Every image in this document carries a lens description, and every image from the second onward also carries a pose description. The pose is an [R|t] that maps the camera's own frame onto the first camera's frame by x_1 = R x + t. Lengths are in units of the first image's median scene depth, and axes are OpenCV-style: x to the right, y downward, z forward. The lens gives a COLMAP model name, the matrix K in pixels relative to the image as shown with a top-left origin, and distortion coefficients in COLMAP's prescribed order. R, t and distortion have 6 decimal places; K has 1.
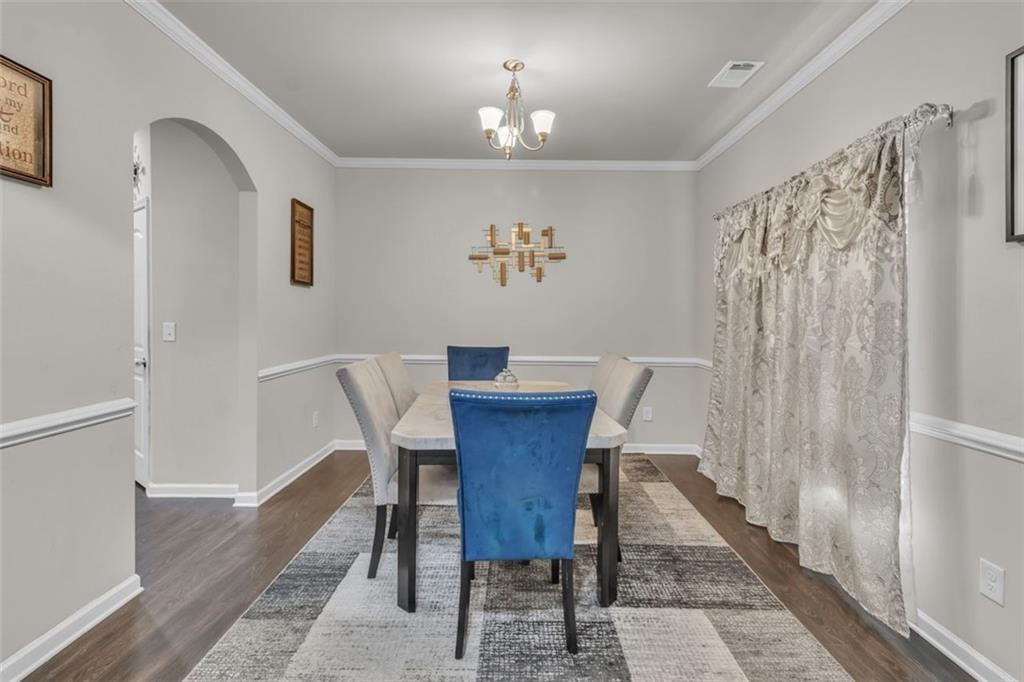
lens RADIAL K [[488.2, 0, 523.4], [0, 488.2, 320.7], [0, 0, 1]] dist [0.000052, -0.000136]
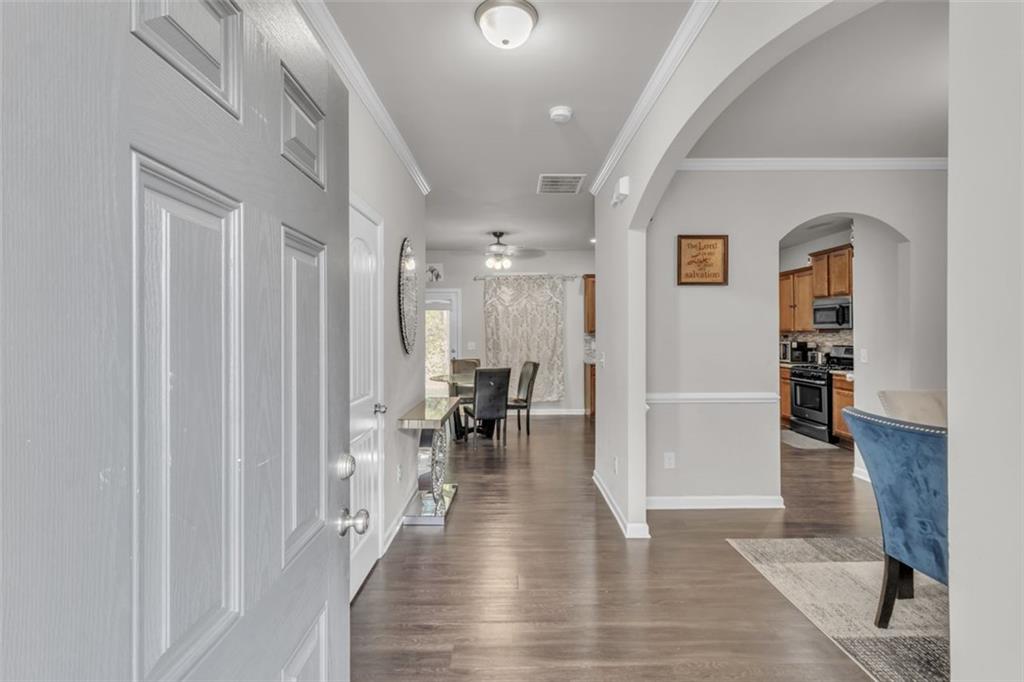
lens RADIAL K [[659.2, 0, 512.0], [0, 659.2, 341.0], [0, 0, 1]] dist [-0.066552, 0.058126]
pose [[-0.017261, 0.014352, -0.999748, 1.519698], [-0.003261, 0.999891, 0.014411, -0.057948], [0.999846, 0.003509, -0.017213, 0.092635]]
